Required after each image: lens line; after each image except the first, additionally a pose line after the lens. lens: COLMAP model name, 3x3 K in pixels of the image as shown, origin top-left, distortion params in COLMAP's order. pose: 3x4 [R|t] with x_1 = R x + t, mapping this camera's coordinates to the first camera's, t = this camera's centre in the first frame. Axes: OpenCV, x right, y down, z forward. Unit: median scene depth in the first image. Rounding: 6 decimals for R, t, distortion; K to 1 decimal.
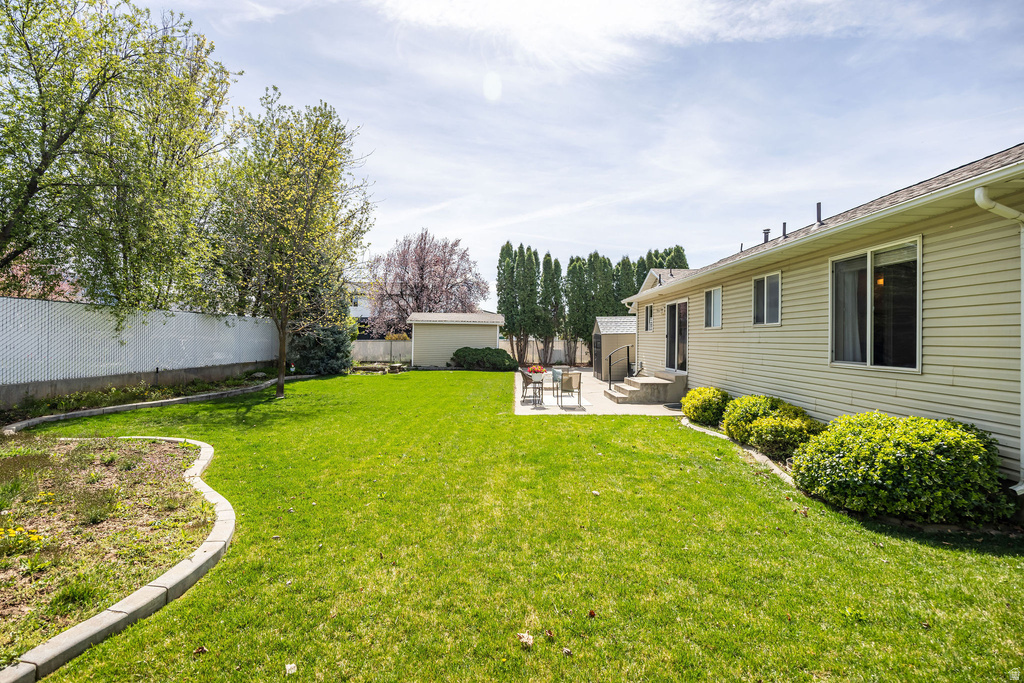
lens RADIAL K [[496.7, 0, 512.7], [0, 496.7, 339.4], [0, 0, 1]] dist [-0.003708, -0.002729]
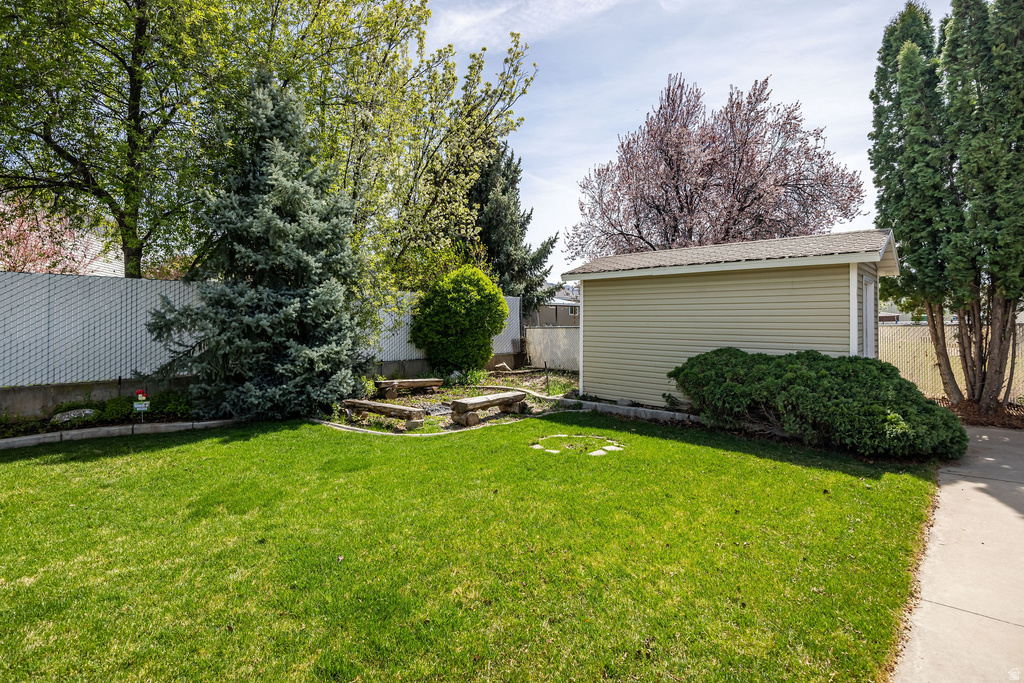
lens RADIAL K [[496.7, 0, 507.2], [0, 496.7, 321.8], [0, 0, 1]] dist [-0.003708, -0.002729]
pose [[0.729690, -0.019672, -0.683495, 0.012767], [0.010554, 0.999791, -0.017507, 0.002743], [0.683697, 0.005561, 0.729745, 0.624023]]
